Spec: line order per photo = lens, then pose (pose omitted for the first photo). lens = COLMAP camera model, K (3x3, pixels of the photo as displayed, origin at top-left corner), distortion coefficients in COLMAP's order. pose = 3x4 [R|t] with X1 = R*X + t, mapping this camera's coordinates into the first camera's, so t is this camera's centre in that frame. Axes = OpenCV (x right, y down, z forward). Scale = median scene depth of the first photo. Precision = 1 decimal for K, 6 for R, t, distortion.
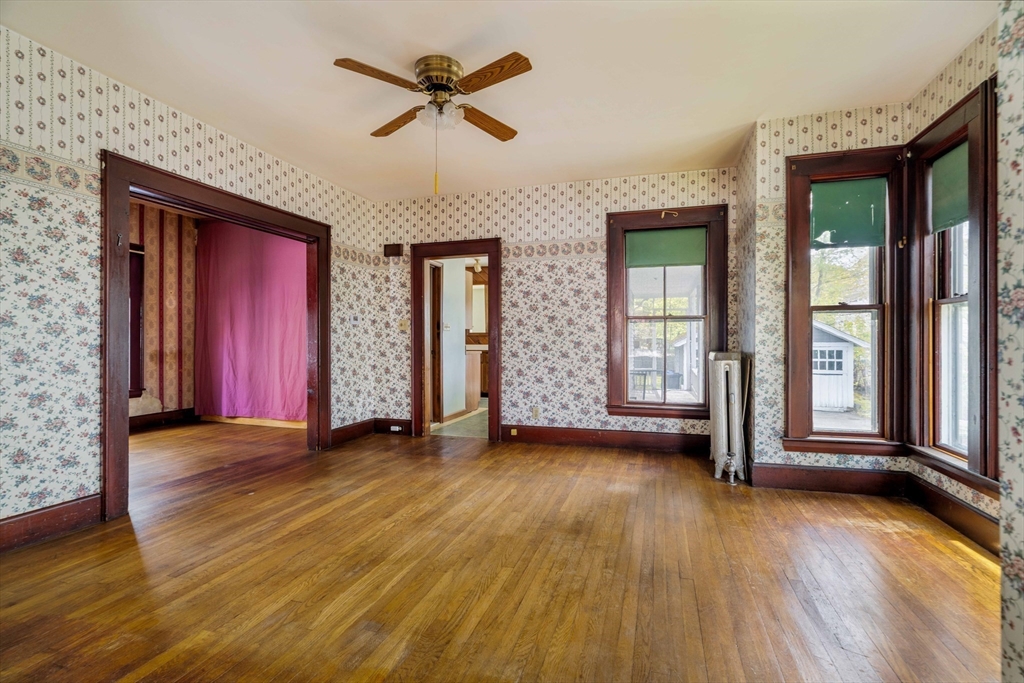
lens RADIAL K [[464.6, 0, 516.9], [0, 464.6, 337.1], [0, 0, 1]] dist [-0.001532, 0.000817]
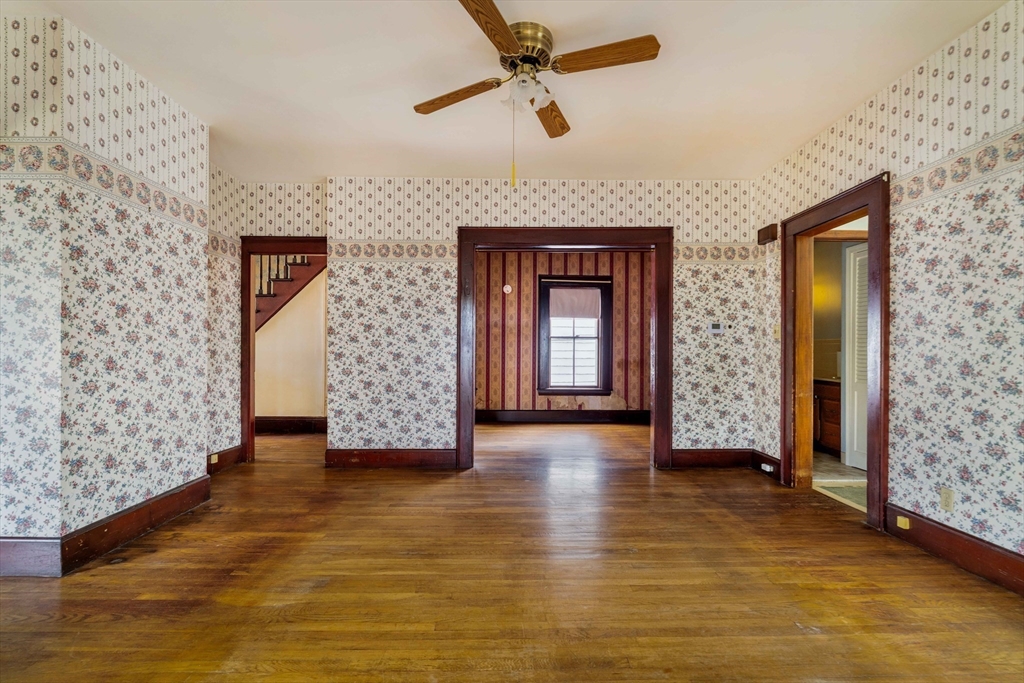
lens RADIAL K [[470.0, 0, 512.3], [0, 470.0, 348.4], [0, 0, 1]] dist [-0.007173, -0.000255]
pose [[0.308041, -0.001666, -0.951371, 0.394070], [0.002614, 0.999996, -0.000904, 0.000429], [0.951369, -0.002208, 0.308045, 0.420175]]
